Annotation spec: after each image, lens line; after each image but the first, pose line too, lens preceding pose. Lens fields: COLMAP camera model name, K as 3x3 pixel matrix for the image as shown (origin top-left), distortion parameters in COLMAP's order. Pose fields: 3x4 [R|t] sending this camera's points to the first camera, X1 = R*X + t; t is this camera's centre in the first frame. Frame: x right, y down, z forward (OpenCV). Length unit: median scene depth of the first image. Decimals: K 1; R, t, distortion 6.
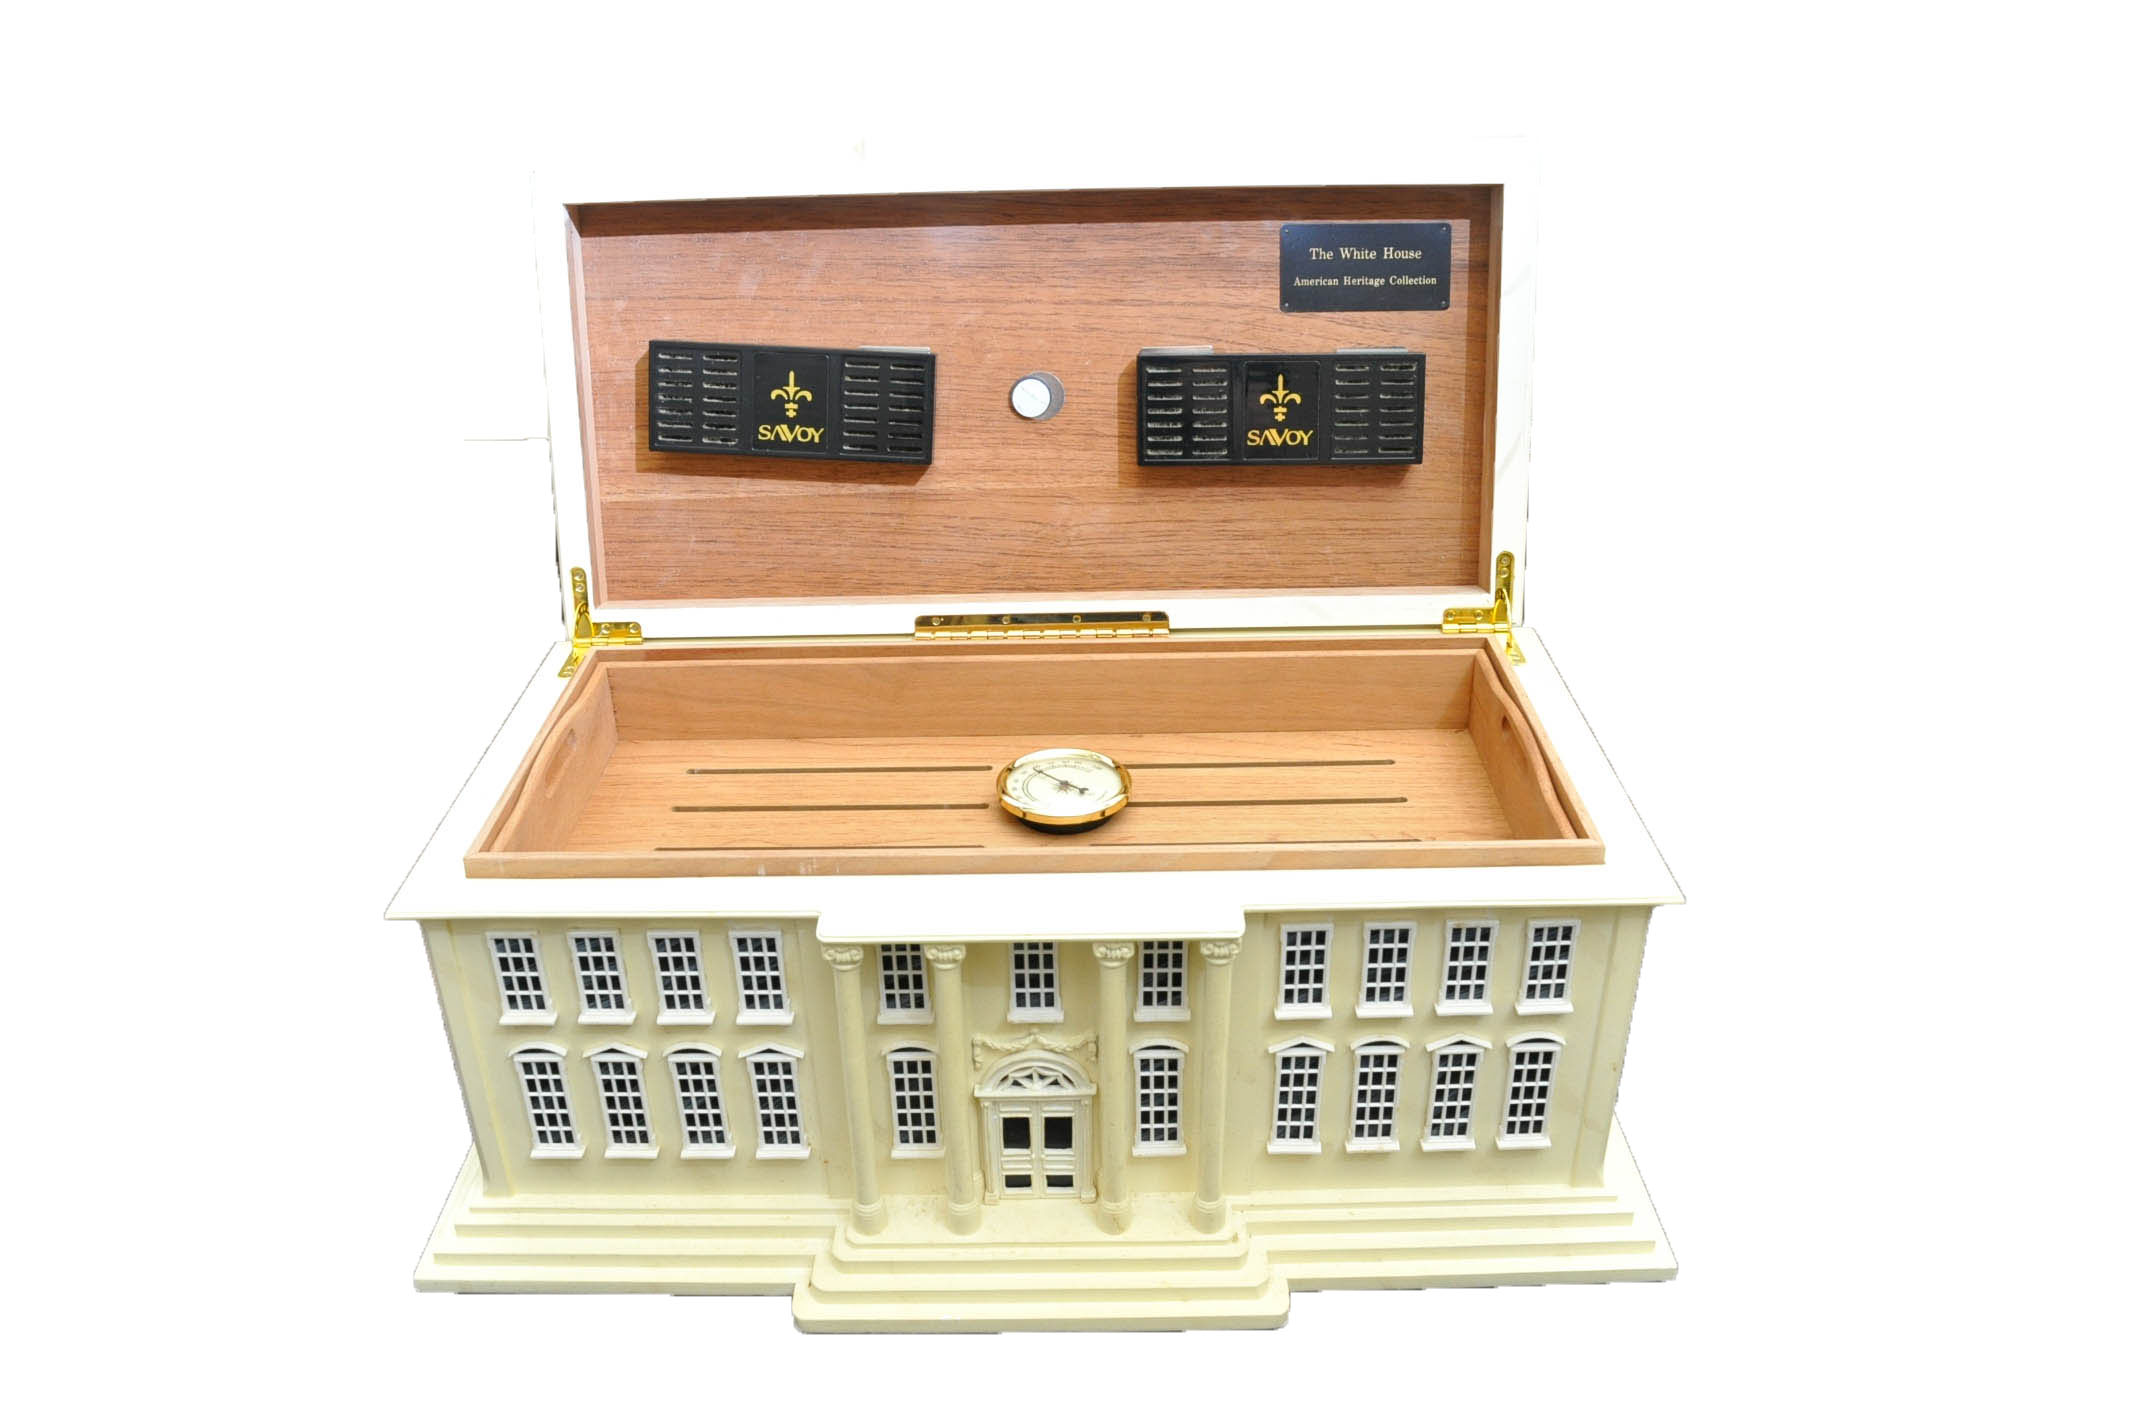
lens RADIAL K [[1660.7, 0, 1072.0], [0, 1660.7, 712.0], [0, 0, 1]] dist [-0.107527, 0.034362]
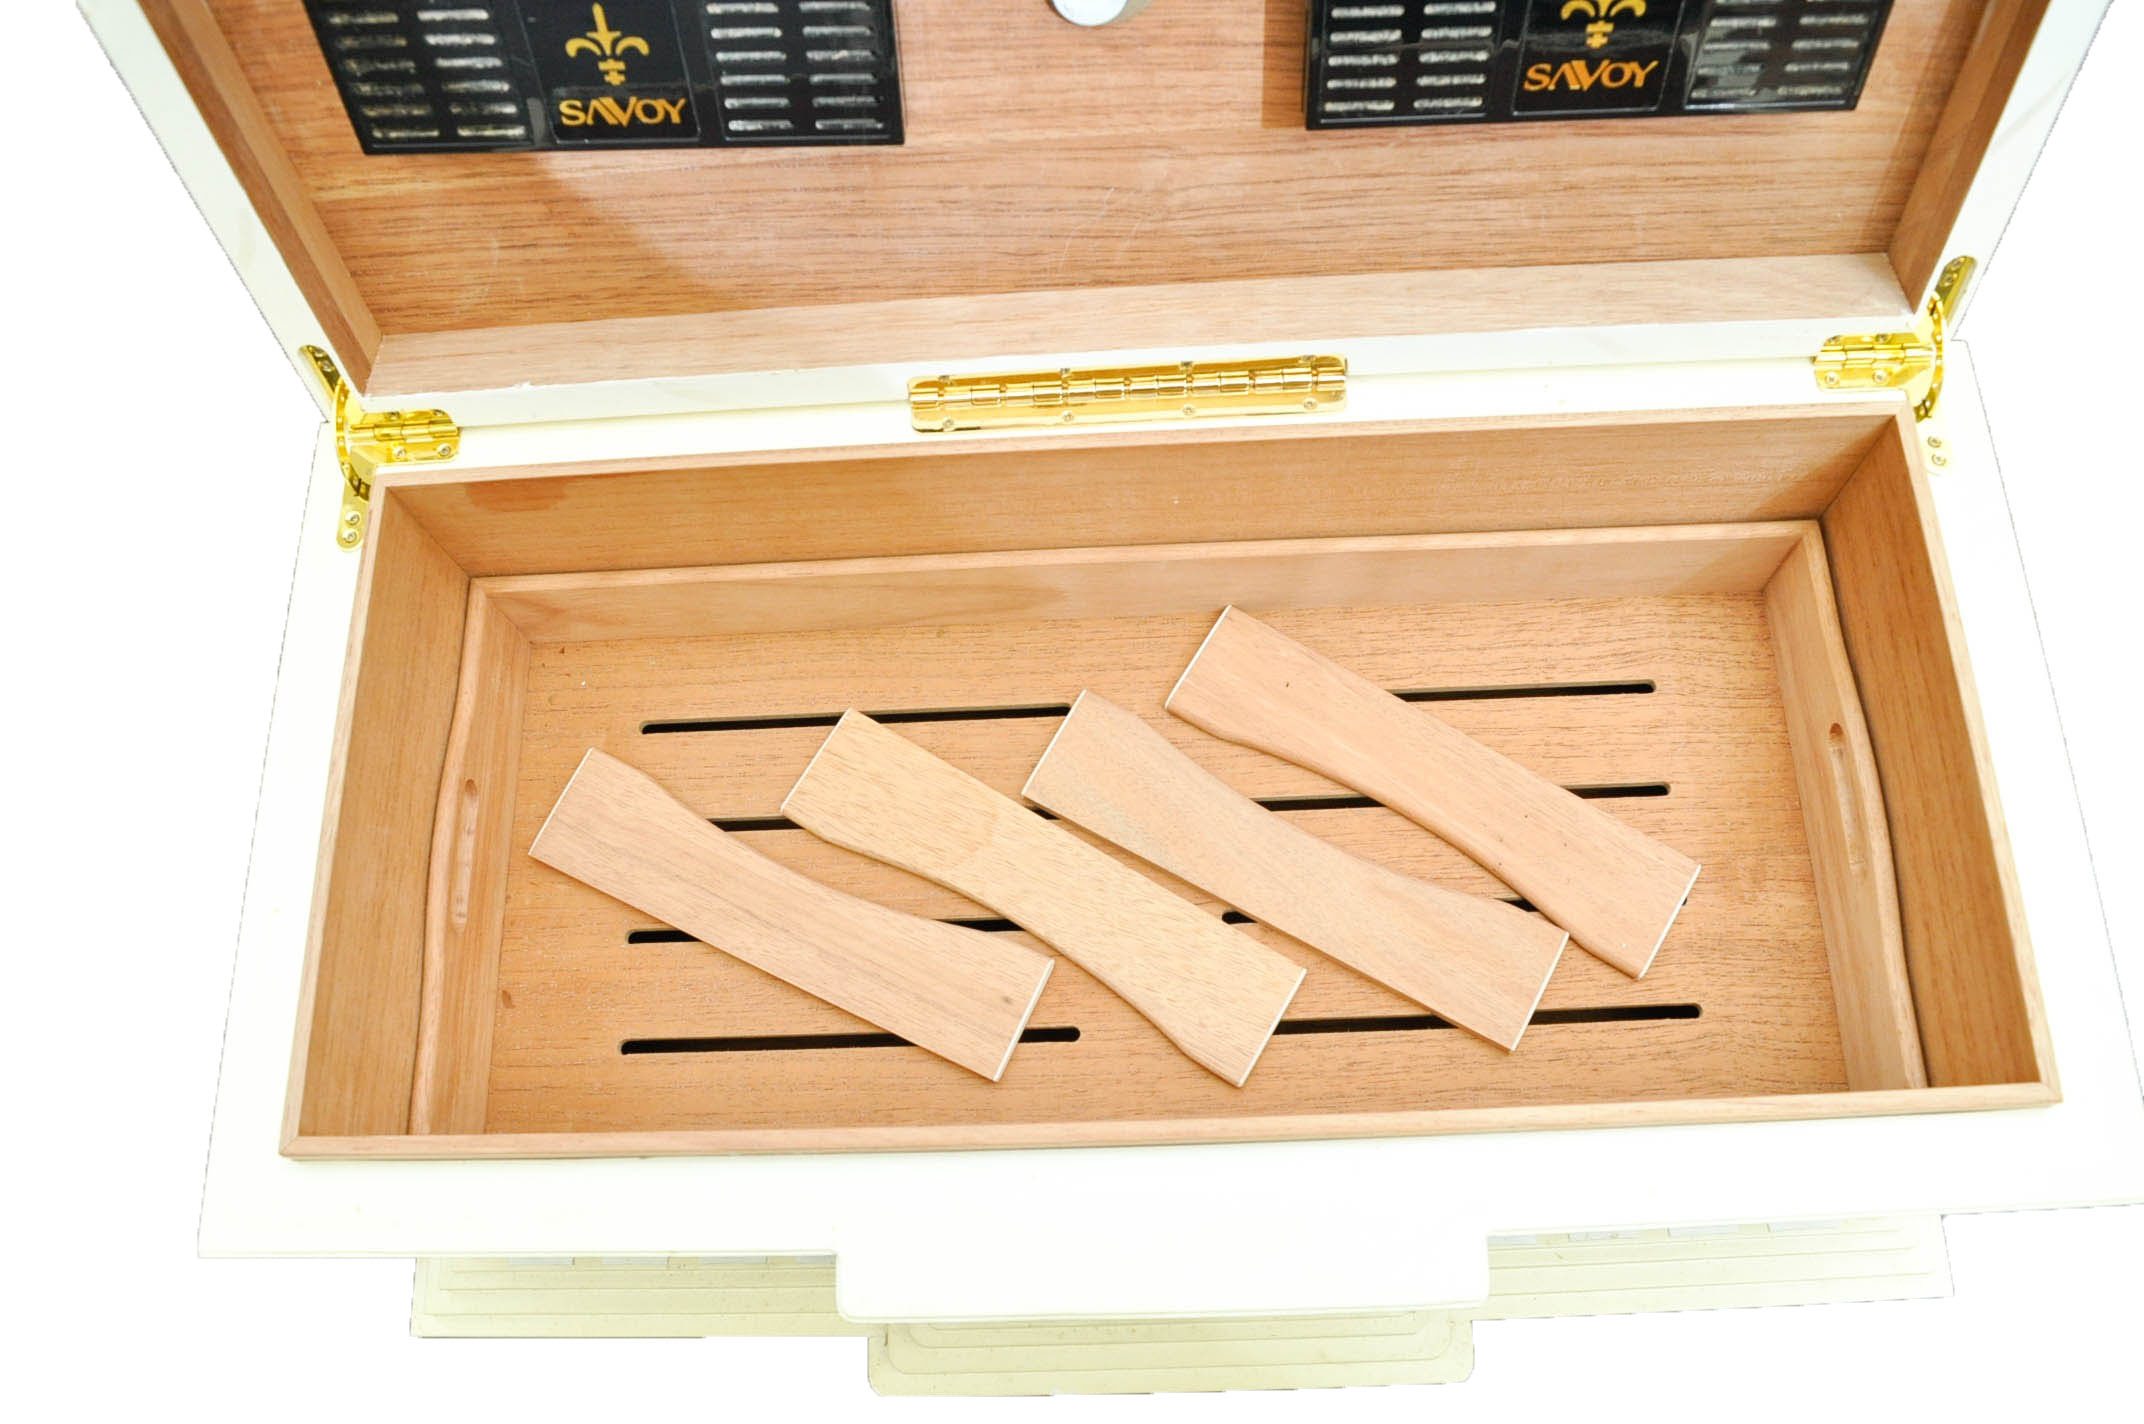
lens RADIAL K [[1660.7, 0, 1072.0], [0, 1660.7, 712.0], [0, 0, 1]] dist [-0.107527, 0.034362]
pose [[0.998596, -0.038129, -0.036761, -0.020886], [0.052930, 0.743097, 0.667088, -0.360815], [0.001882, -0.668097, 0.744072, 0.507056]]
